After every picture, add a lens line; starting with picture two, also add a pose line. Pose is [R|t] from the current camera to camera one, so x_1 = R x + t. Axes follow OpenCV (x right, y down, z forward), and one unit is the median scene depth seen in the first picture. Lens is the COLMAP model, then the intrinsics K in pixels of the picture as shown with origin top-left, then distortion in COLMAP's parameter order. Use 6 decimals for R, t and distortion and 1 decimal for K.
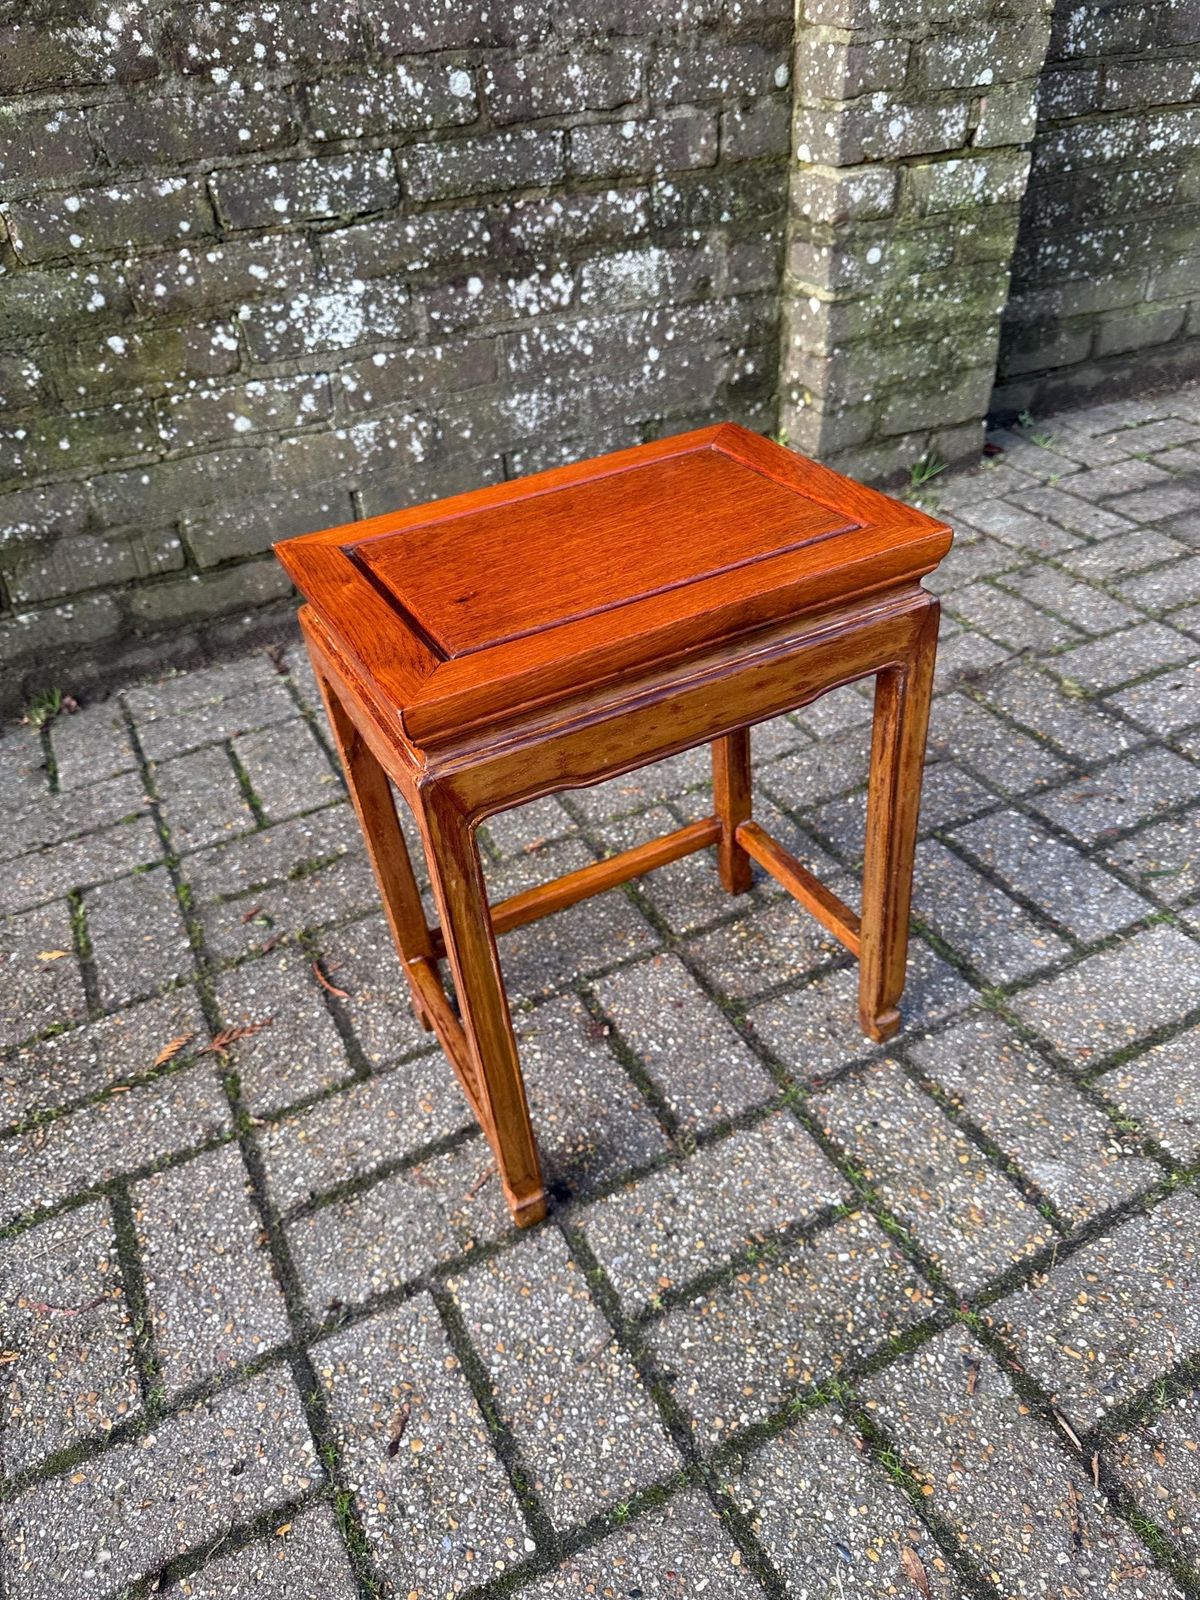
lens RADIAL K [[1206.0, 0, 628.3], [0, 1206.0, 782.6], [0, 0, 1]] dist [-0.005572, -0.012810]
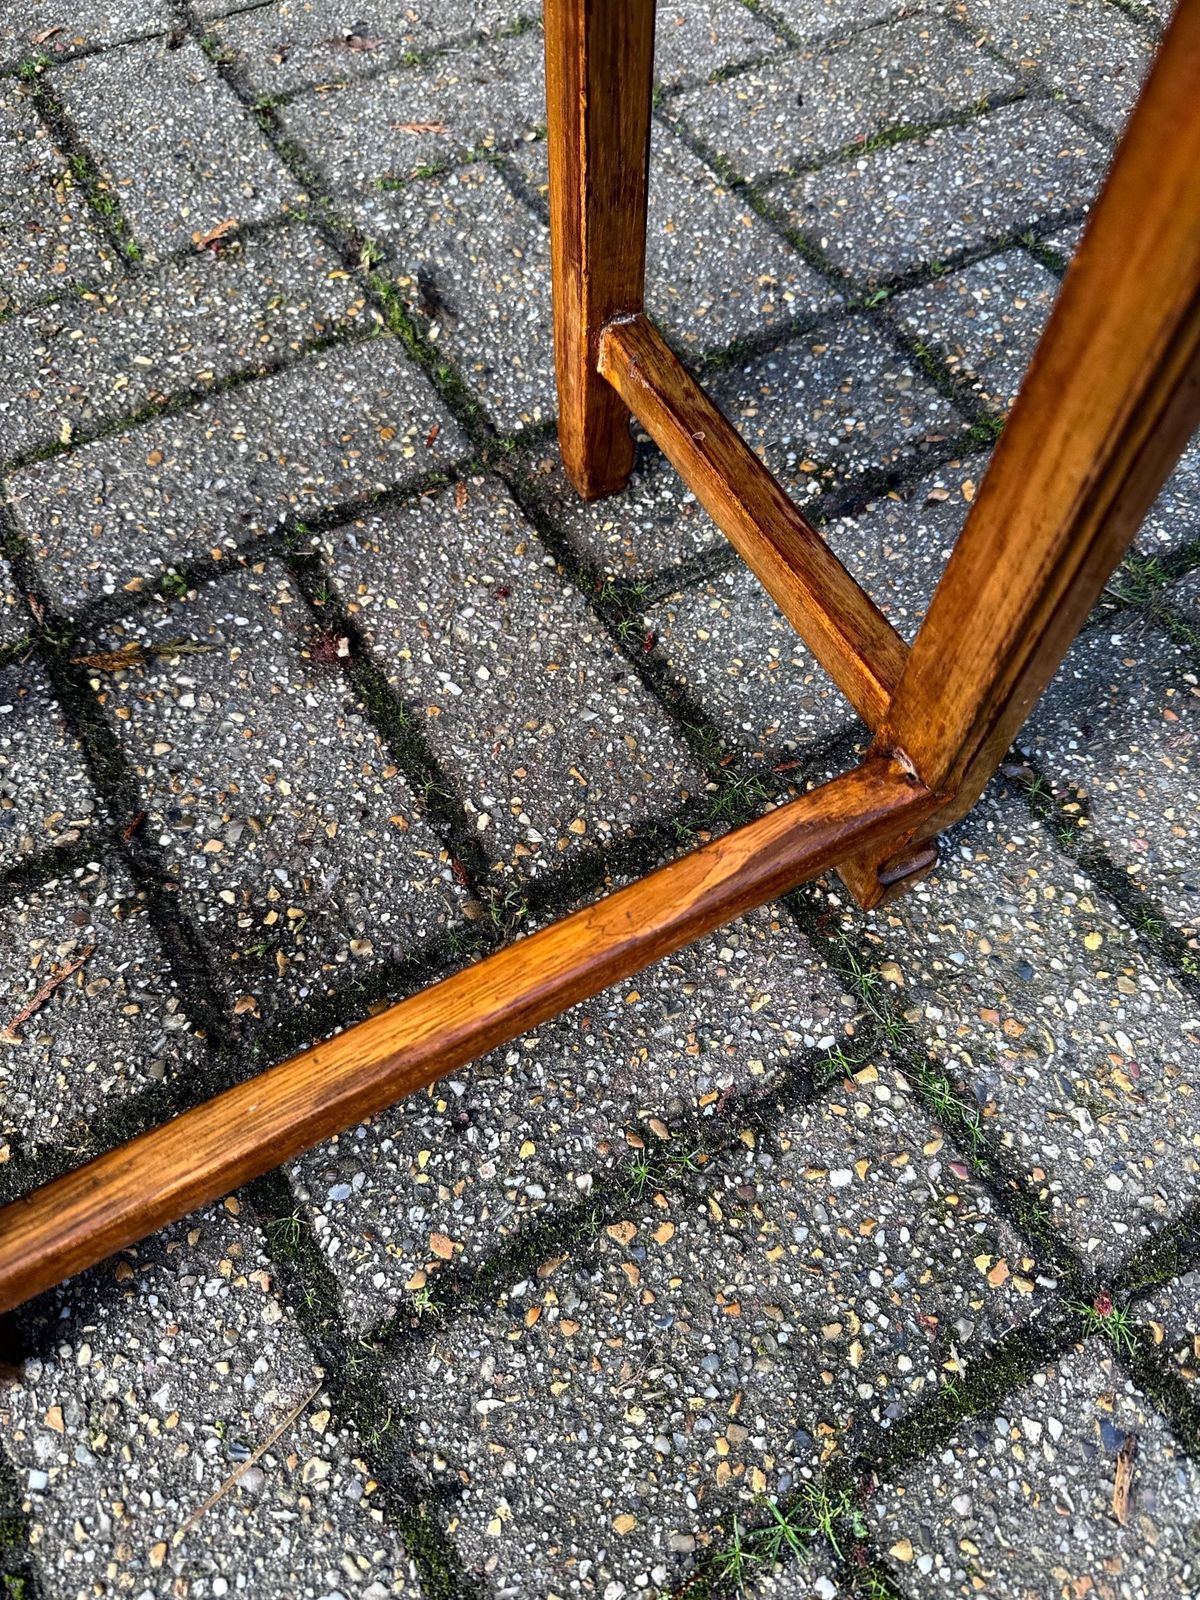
lens RADIAL K [[1206.0, 0, 629.3], [0, 1206.0, 793.4], [0, 0, 1]] dist [-0.005572, -0.012810]
pose [[0.994644, -0.005794, 0.103197, 0.050069], [-0.037051, 0.912086, 0.408321, 0.074216], [-0.096490, -0.409958, 0.906986, 0.616757]]
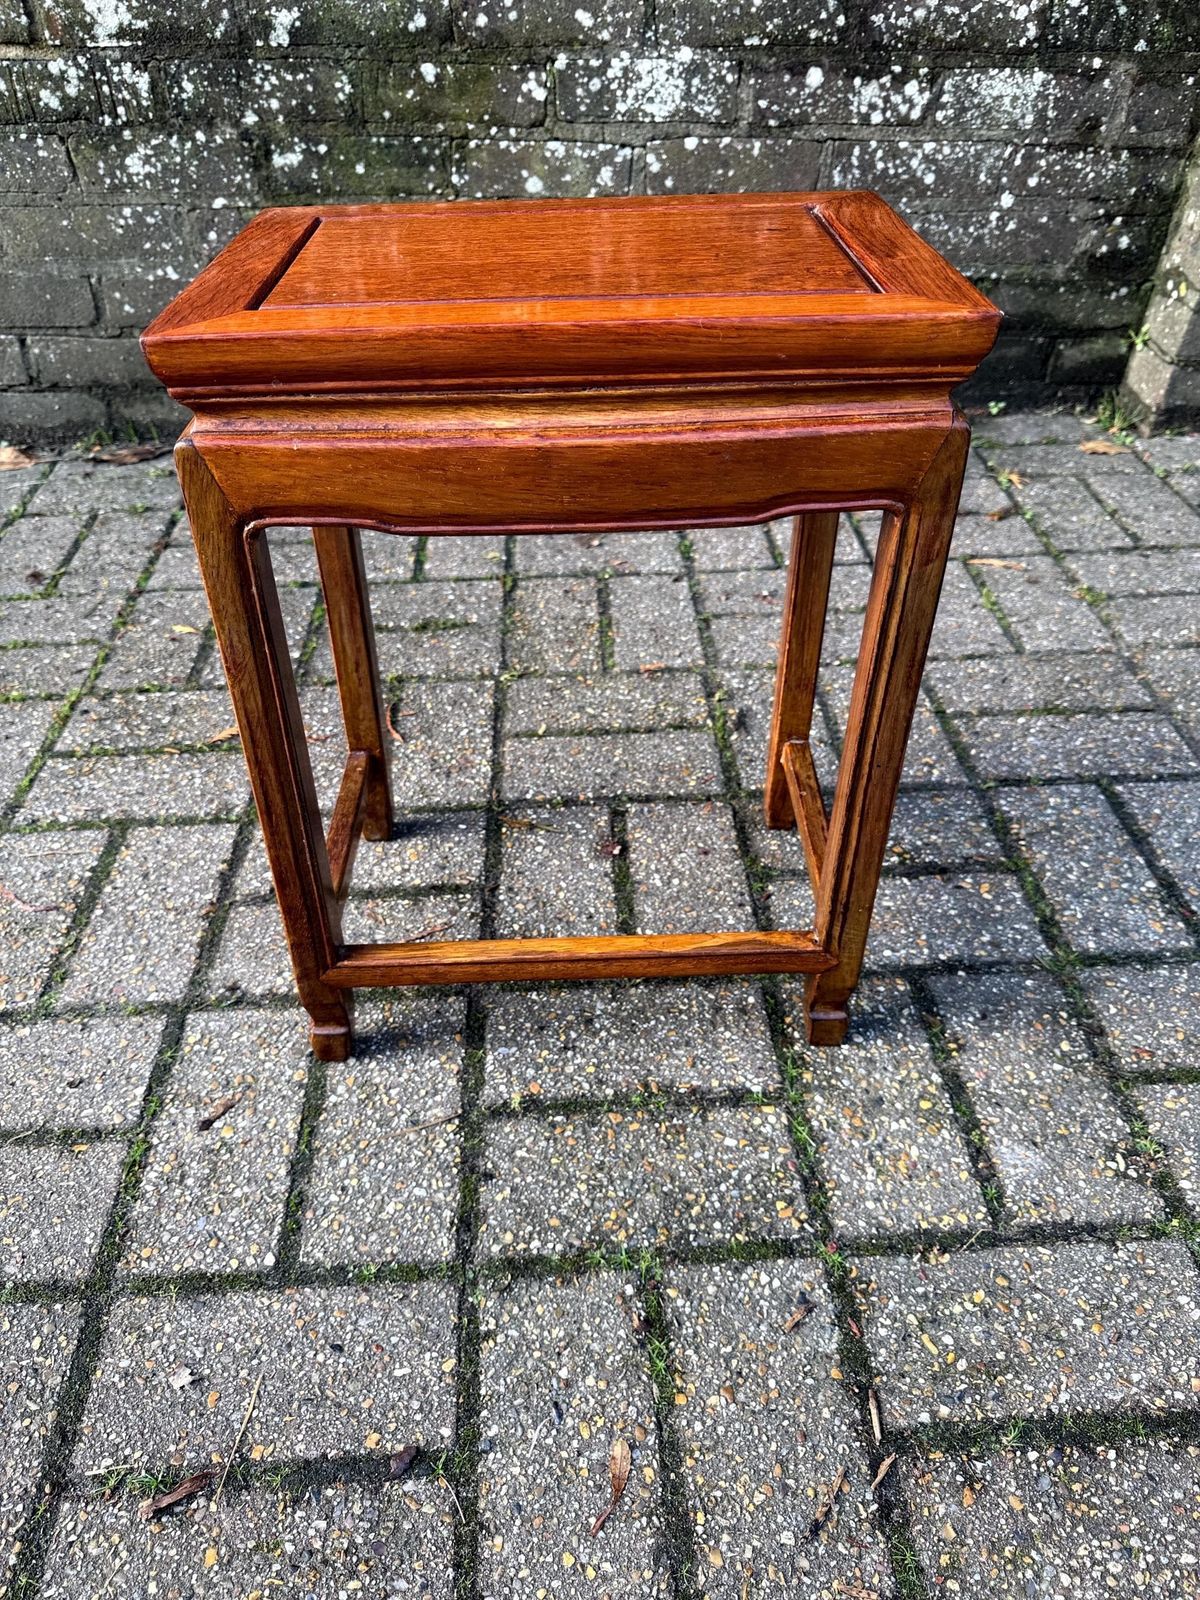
lens RADIAL K [[1206.0, 0, 594.2], [0, 1206.0, 806.1], [0, 0, 1]] dist [-0.005572, -0.012810]
pose [[0.905469, 0.307231, -0.292806, 0.253046], [-0.287850, 0.951536, 0.108269, 0.093309], [0.311879, -0.013750, 0.950022, 0.144136]]
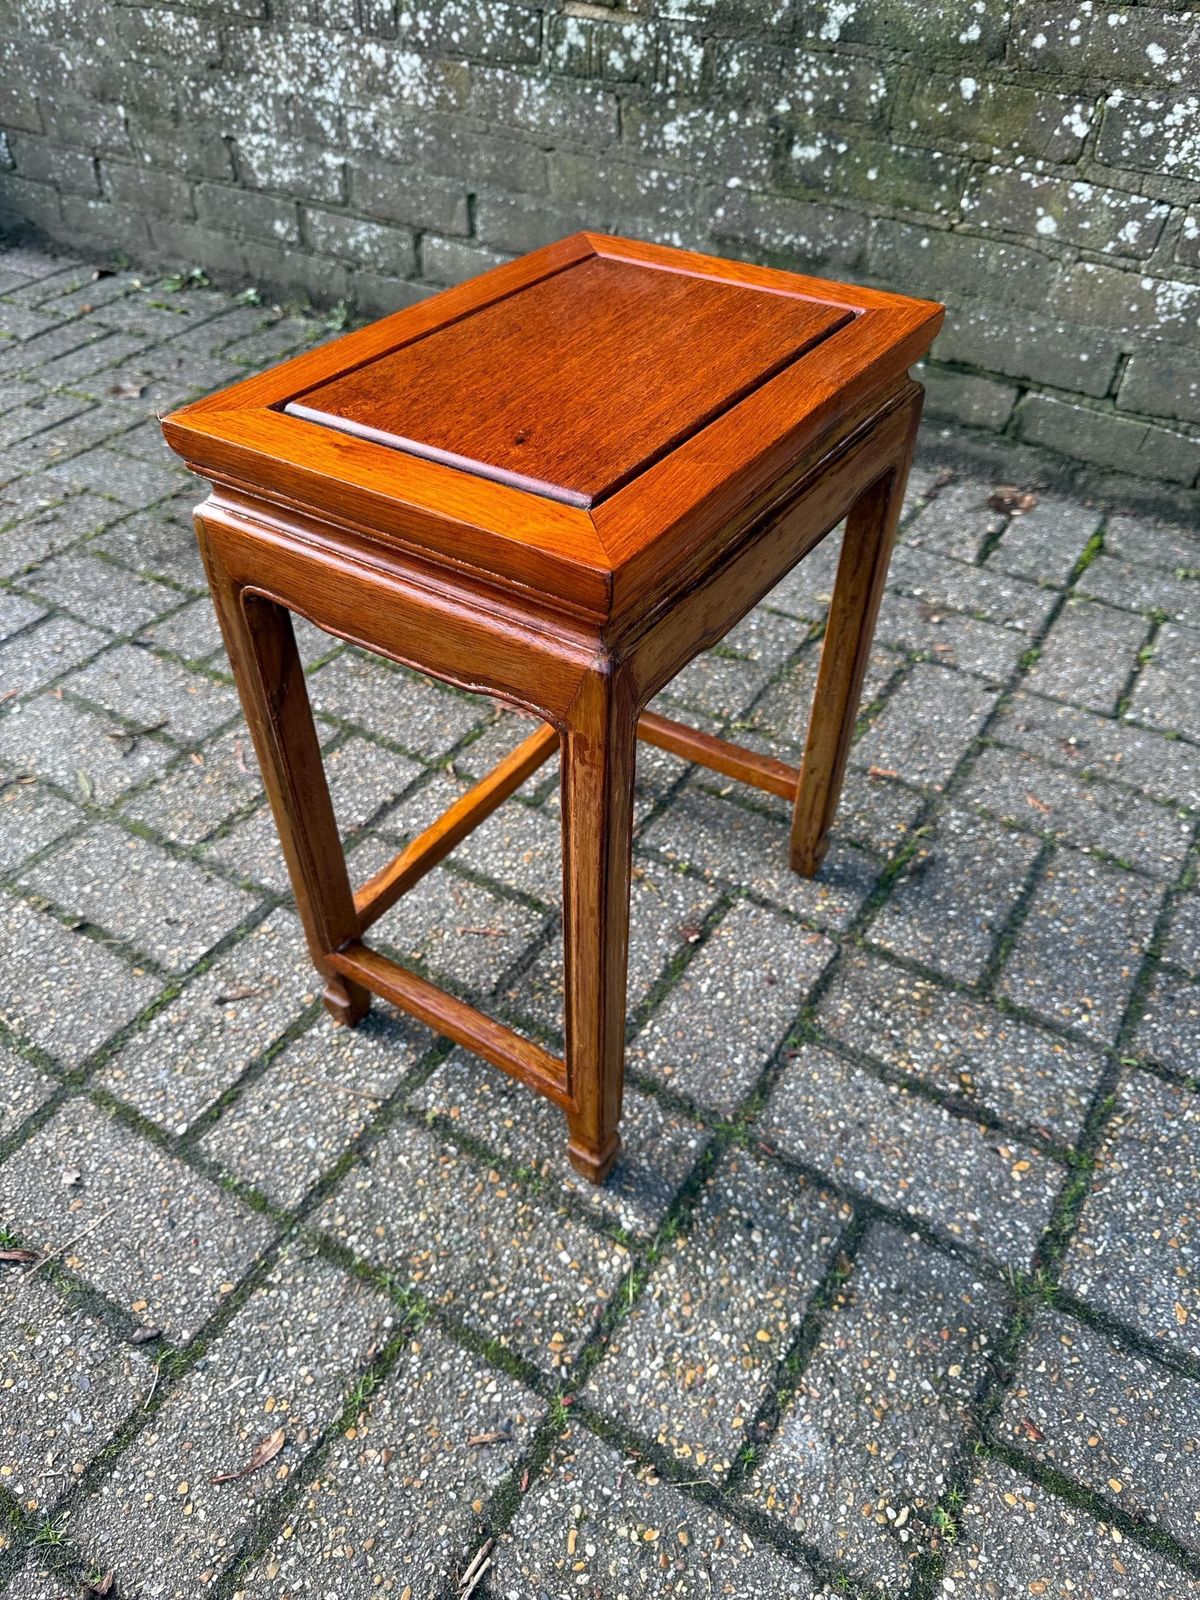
lens RADIAL K [[1206.0, 0, 568.1], [0, 1206.0, 804.6], [0, 0, 1]] dist [-0.005572, -0.012810]
pose [[0.497347, 0.629842, -0.596612, 0.466997], [-0.535223, 0.763985, 0.360366, -0.164954], [0.682776, 0.140094, 0.717071, 0.307863]]
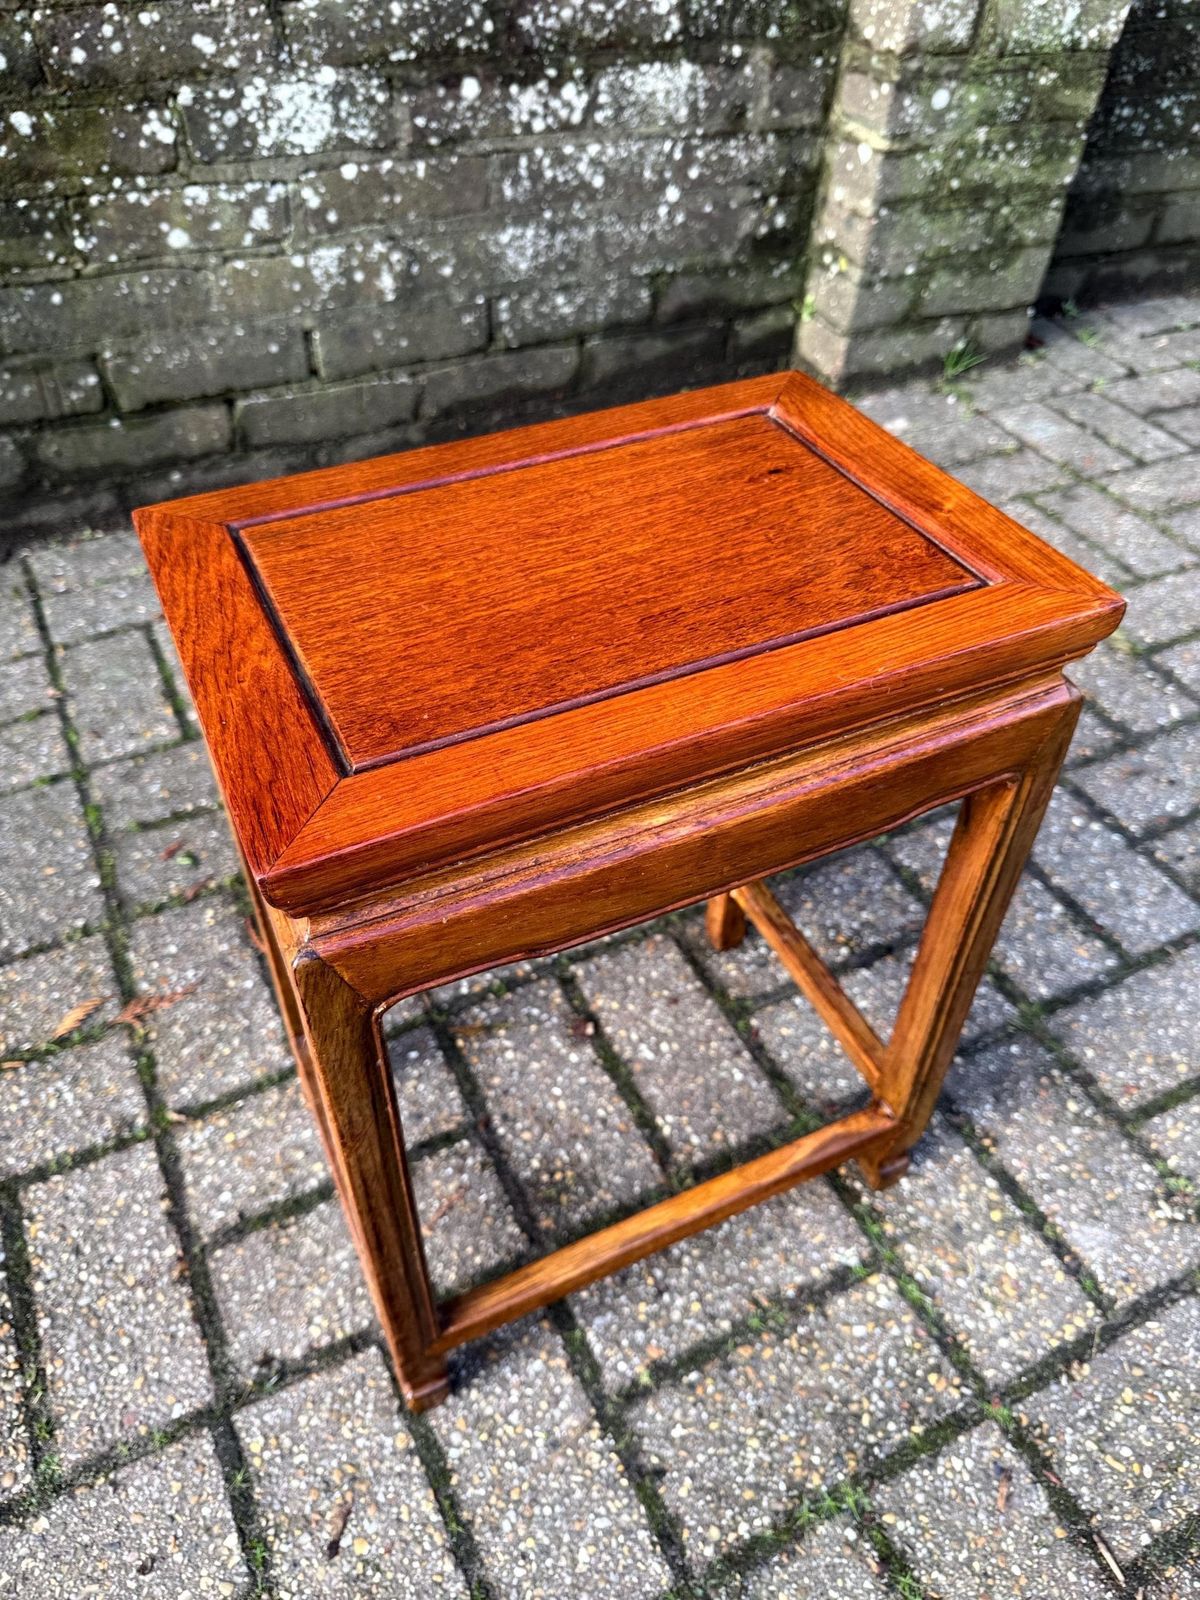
lens RADIAL K [[1206.0, 0, 624.3], [0, 1206.0, 798.6], [0, 0, 1]] dist [-0.005572, -0.012810]
pose [[0.995715, 0.068073, 0.062588, -0.067404], [-0.076075, 0.987794, 0.135922, -0.086771], [-0.052571, -0.140101, 0.988741, 0.189259]]
